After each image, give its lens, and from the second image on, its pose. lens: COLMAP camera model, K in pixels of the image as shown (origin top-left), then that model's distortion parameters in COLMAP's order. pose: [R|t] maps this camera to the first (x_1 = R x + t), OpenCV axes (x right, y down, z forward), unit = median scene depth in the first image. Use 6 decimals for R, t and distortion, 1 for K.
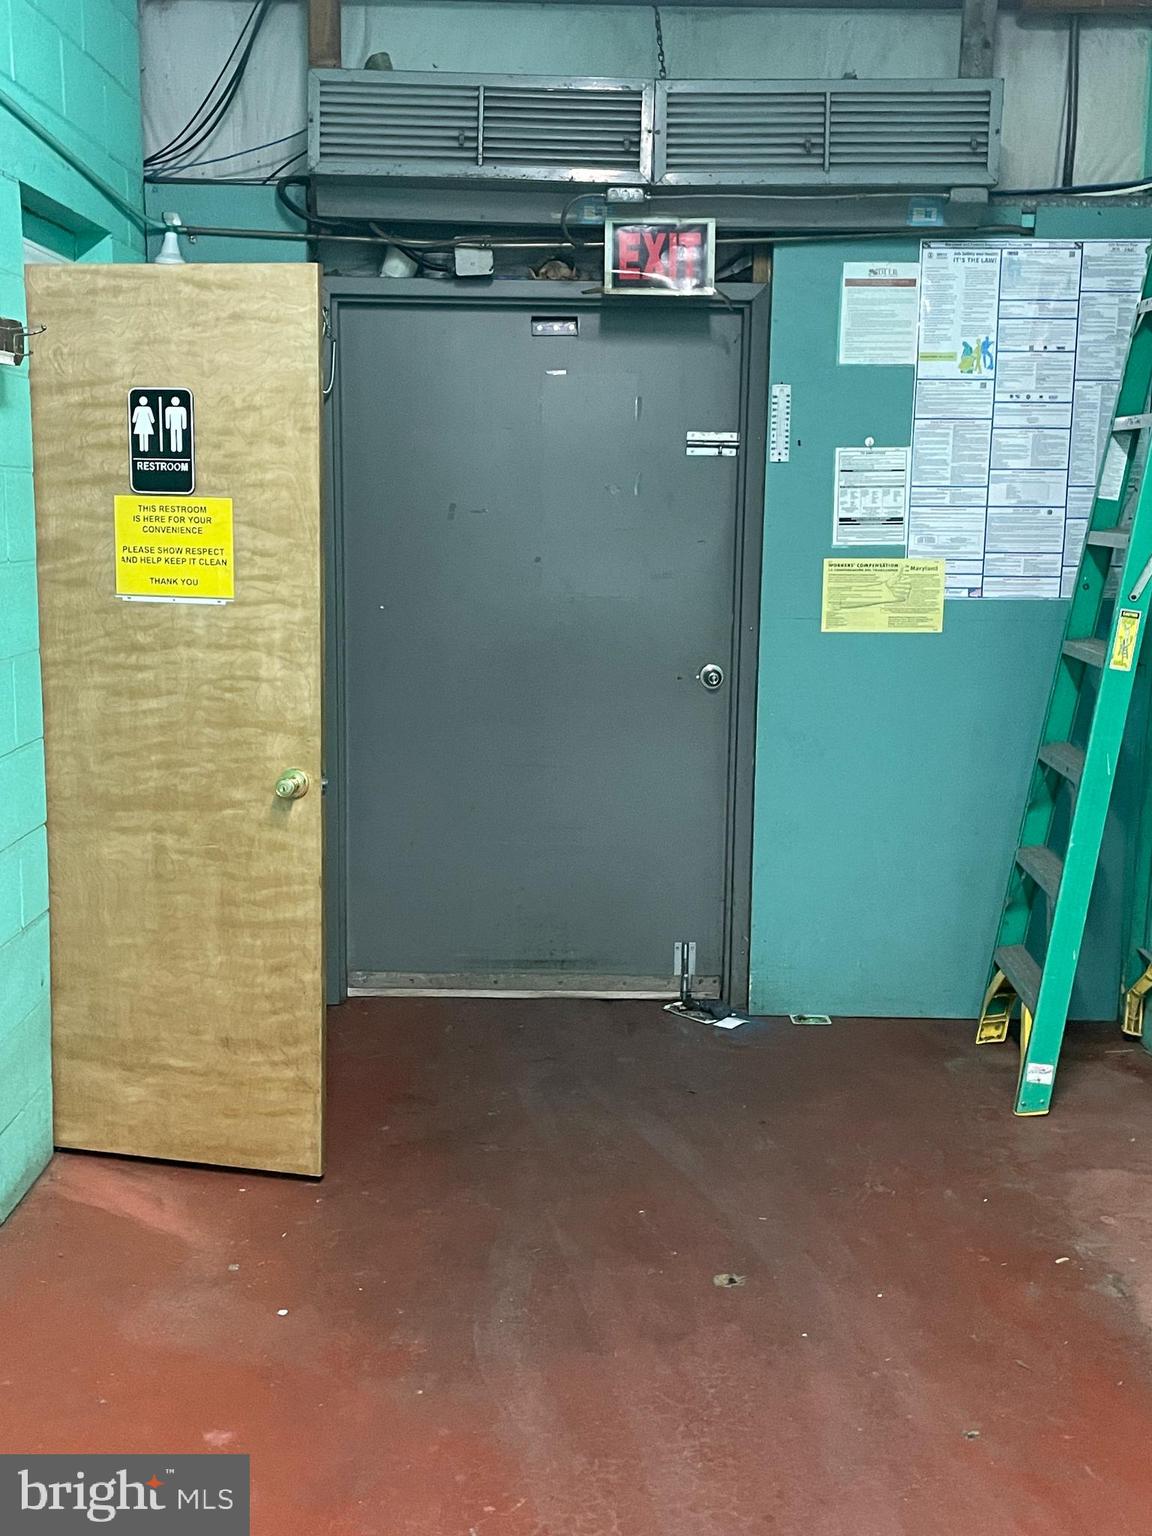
lens RADIAL K [[1713.7, 0, 580.9], [0, 1713.7, 765.3], [0, 0, 1]] dist [0.112924, -0.171175]
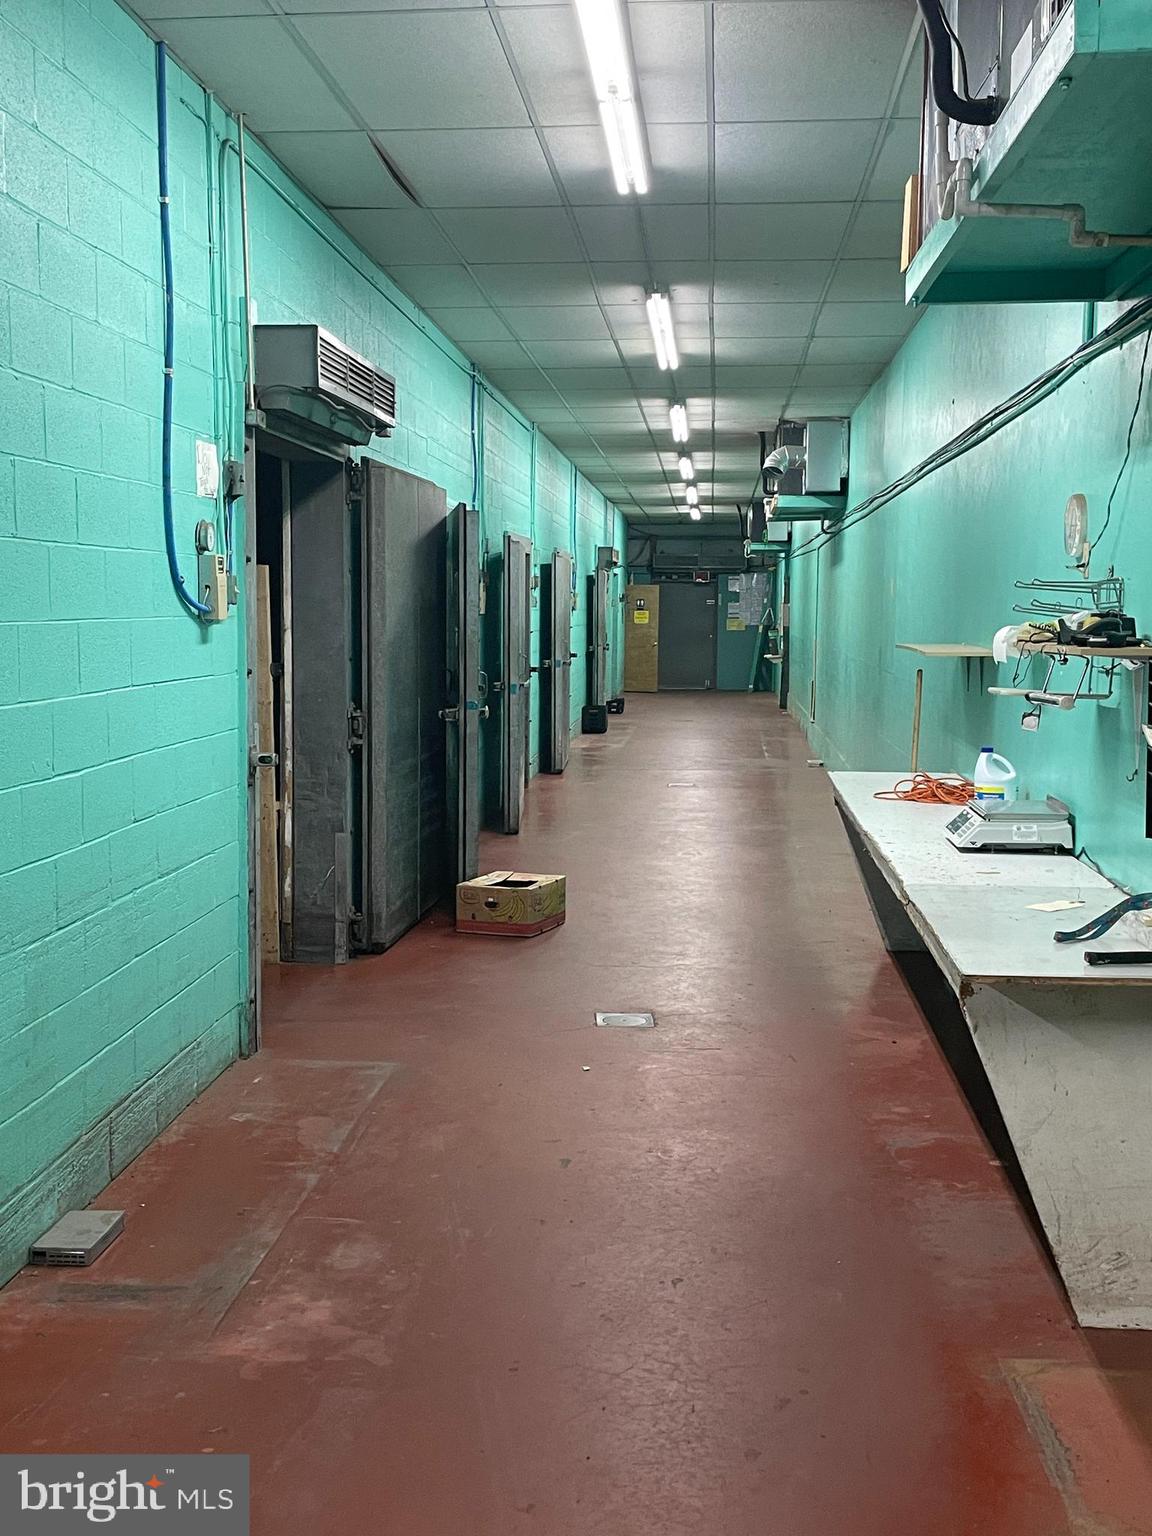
lens RADIAL K [[1713.7, 0, 580.9], [0, 1713.7, 765.3], [0, 0, 1]] dist [0.112924, -0.171175]
pose [[0.996564, 0.001484, -0.082809, 0.132907], [-0.006917, 0.997838, -0.065360, 0.911144], [0.082533, 0.065708, 0.994420, -5.803562]]
